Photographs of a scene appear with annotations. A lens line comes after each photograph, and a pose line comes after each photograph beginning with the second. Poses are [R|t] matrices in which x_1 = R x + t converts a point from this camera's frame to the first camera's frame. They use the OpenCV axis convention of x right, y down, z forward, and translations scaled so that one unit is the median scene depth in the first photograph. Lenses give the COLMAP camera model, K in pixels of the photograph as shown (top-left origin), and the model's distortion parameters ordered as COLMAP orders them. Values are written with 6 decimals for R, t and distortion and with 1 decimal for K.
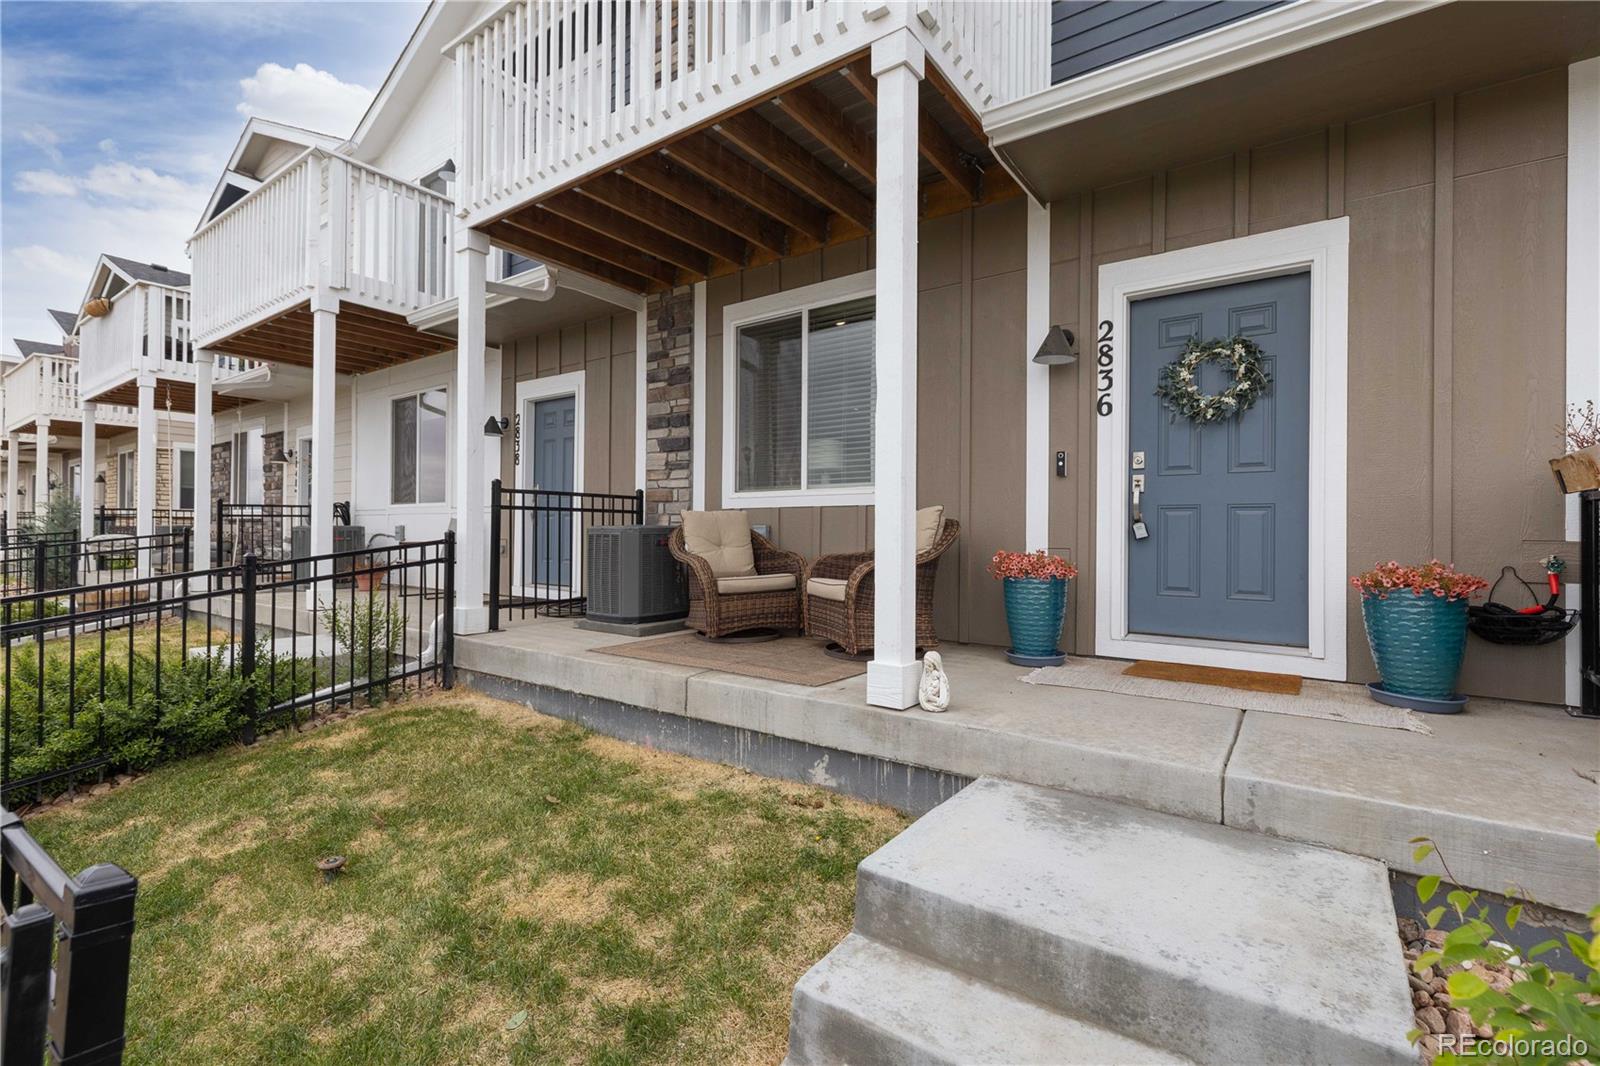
lens RADIAL K [[708.0, 0, 798.6], [0, 708.0, 528.6], [0, 0, 1]] dist [0.007095, 0.000040]
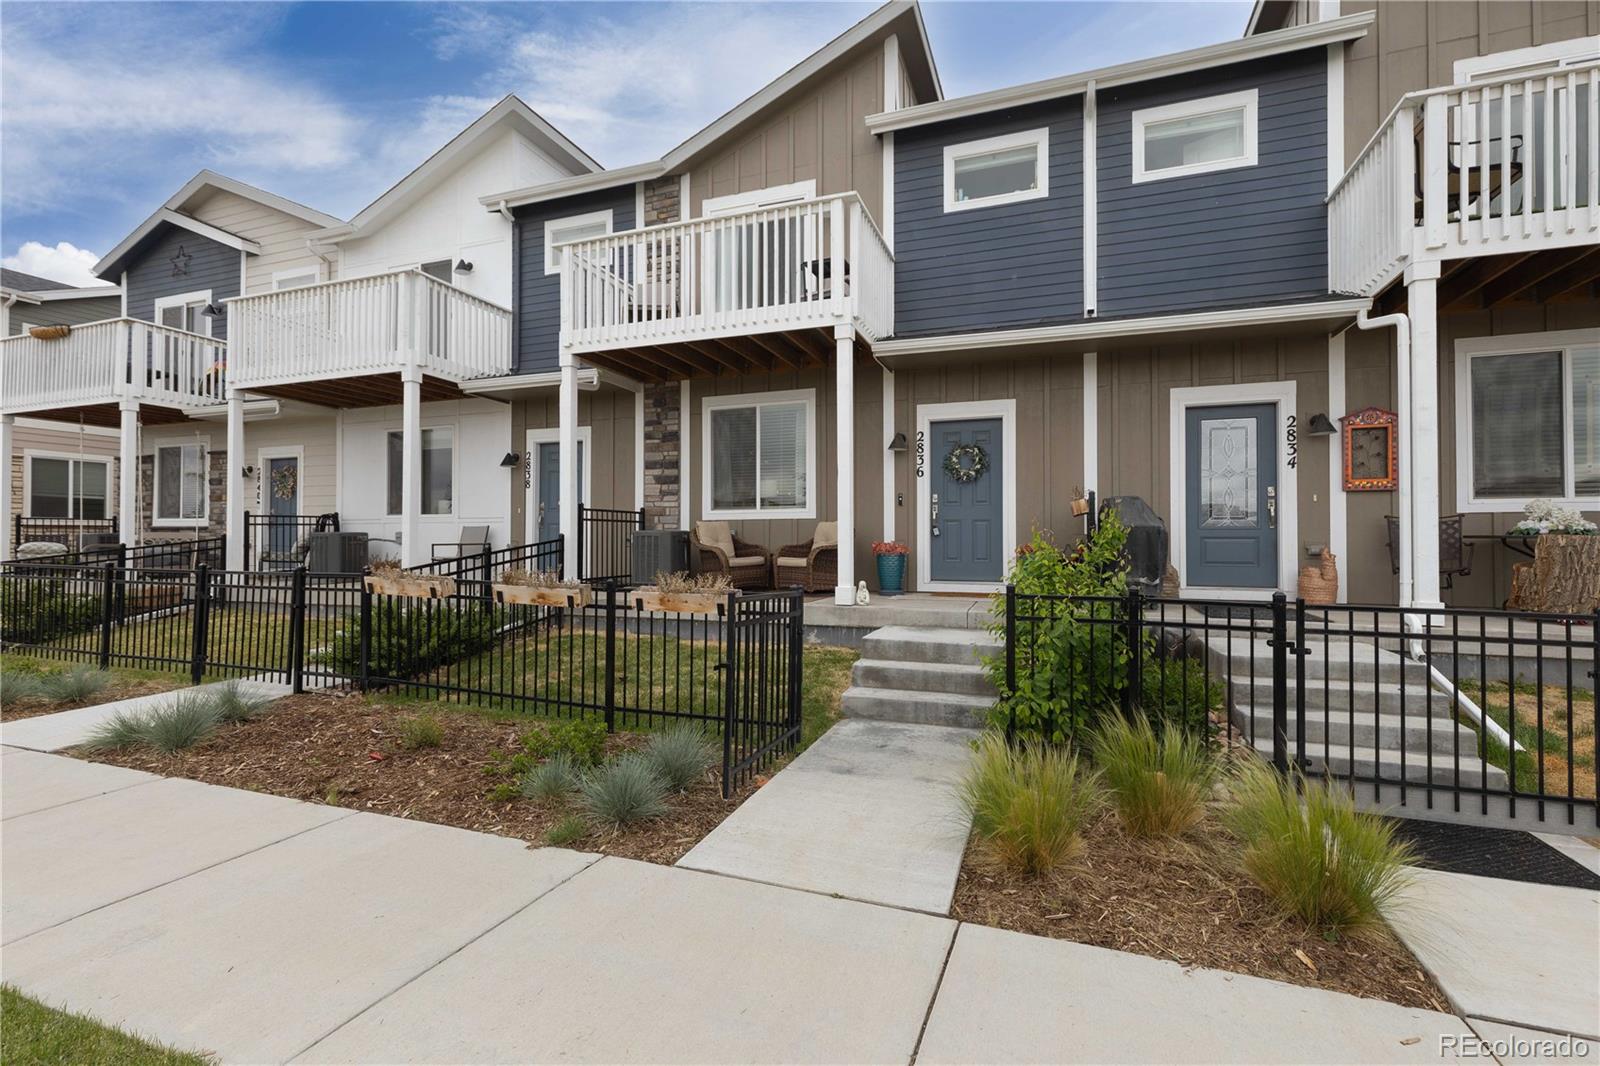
lens RADIAL K [[708.0, 0, 800.0], [0, 708.0, 530.3], [0, 0, 1]] dist [0.007095, 0.000040]
pose [[0.959312, -0.003484, 0.282327, -0.483003], [0.005479, 0.999965, -0.006278, 0.009496], [-0.282295, 0.007569, 0.959298, -0.874481]]
